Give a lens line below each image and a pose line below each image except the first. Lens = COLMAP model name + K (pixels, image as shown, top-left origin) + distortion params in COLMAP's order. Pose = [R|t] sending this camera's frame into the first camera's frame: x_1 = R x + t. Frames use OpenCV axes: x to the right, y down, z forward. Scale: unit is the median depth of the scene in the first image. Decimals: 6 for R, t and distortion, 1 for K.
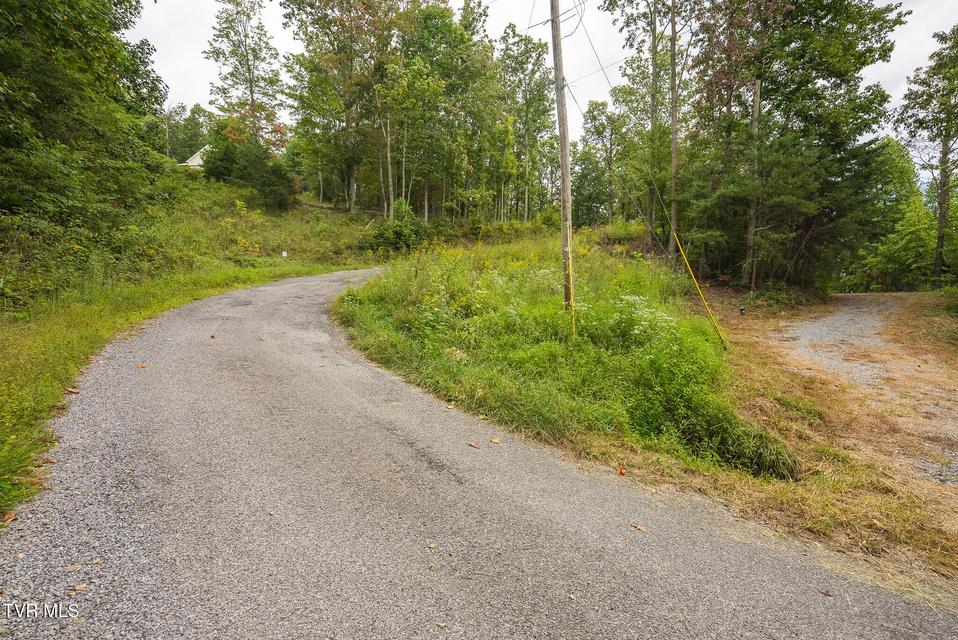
lens RADIAL K [[394.2, 0, 481.5], [0, 394.2, 321.4], [0, 0, 1]] dist [-0.029397, 0.005385]
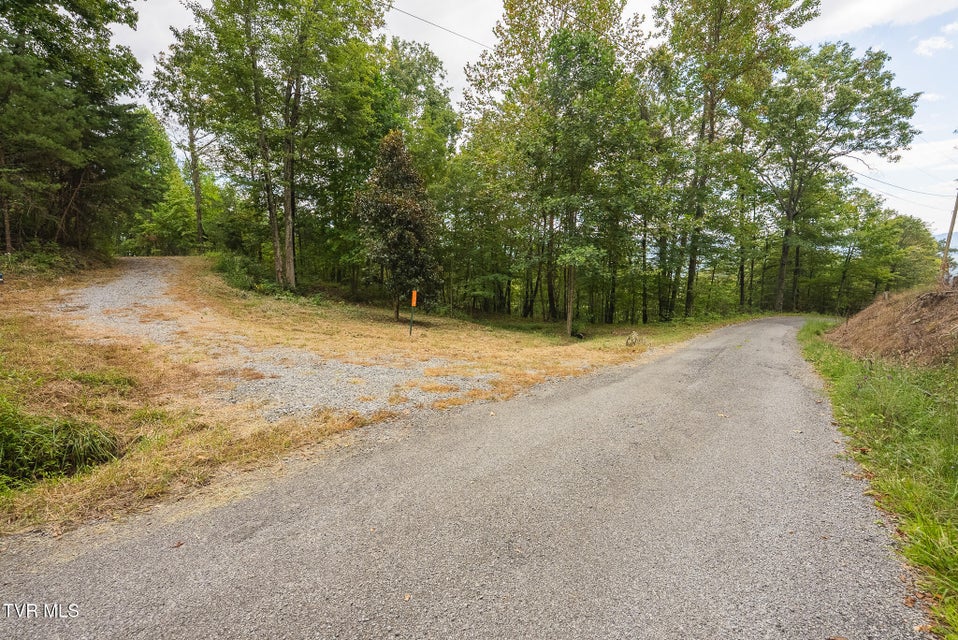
lens RADIAL K [[394.2, 0, 485.2], [0, 394.2, 322.4], [0, 0, 1]] dist [-0.029397, 0.005385]
pose [[0.075470, -0.149519, 0.985874, 0.003187], [0.054766, 0.987823, 0.145622, 0.001147], [-0.995643, 0.043003, 0.082740, 0.007526]]
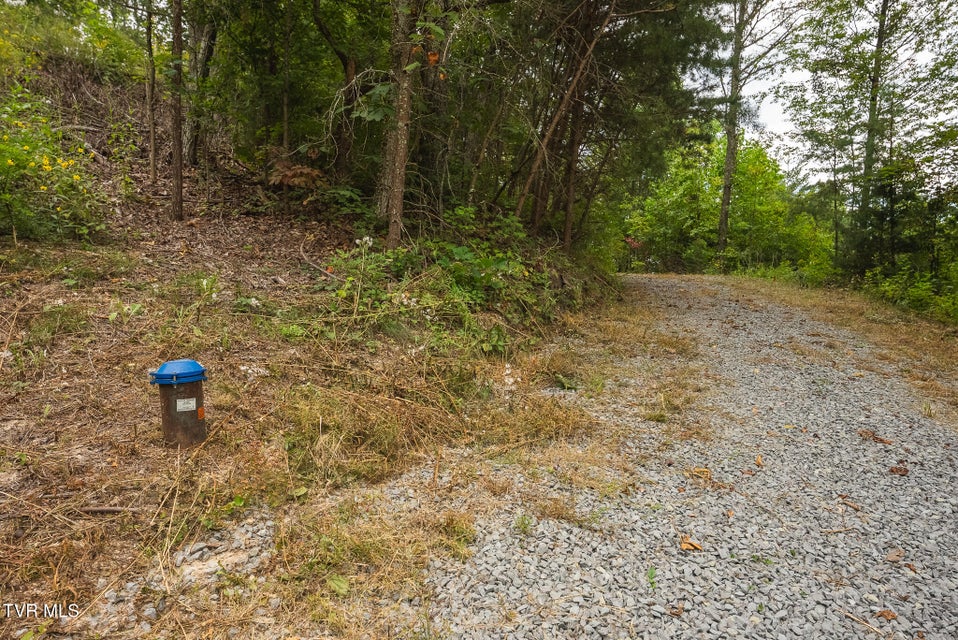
lens RADIAL K [[557.0, 0, 481.9], [0, 557.0, 319.3], [0, 0, 1]] dist [0.008868, 0.001060]
pose [[0.827915, -0.011371, 0.560738, 0.589890], [-0.003259, 0.999680, 0.025084, -0.045635], [-0.560844, -0.022595, 0.827613, 0.753867]]
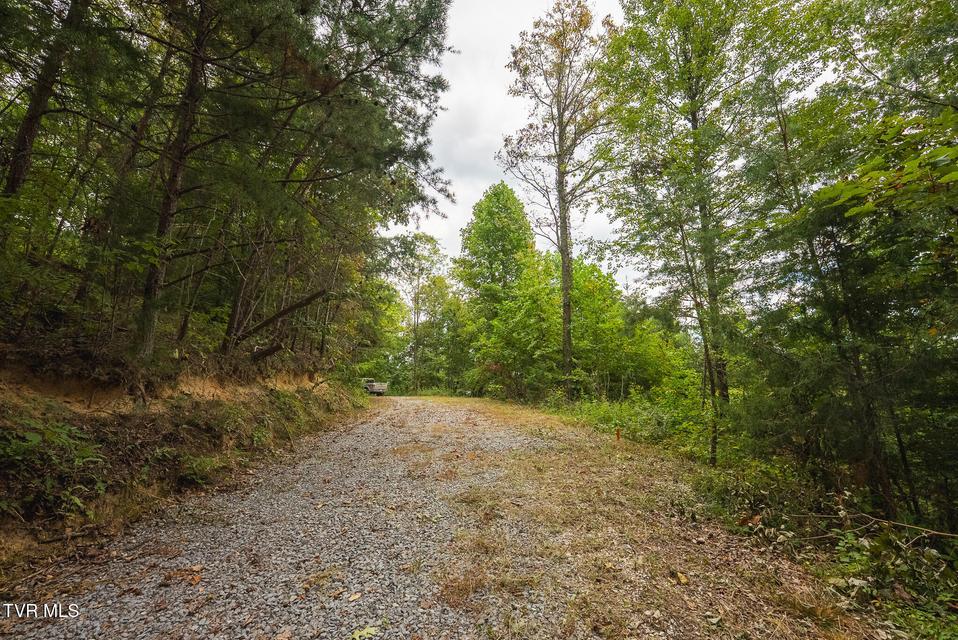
lens RADIAL K [[394.2, 0, 478.7], [0, 394.2, 322.3], [0, 0, 1]] dist [-0.029397, 0.005385]
pose [[0.769294, 0.110674, 0.629236, 1.167260], [0.034884, 0.976136, -0.214338, -0.115764], [-0.637942, 0.186839, 0.747075, 1.031683]]
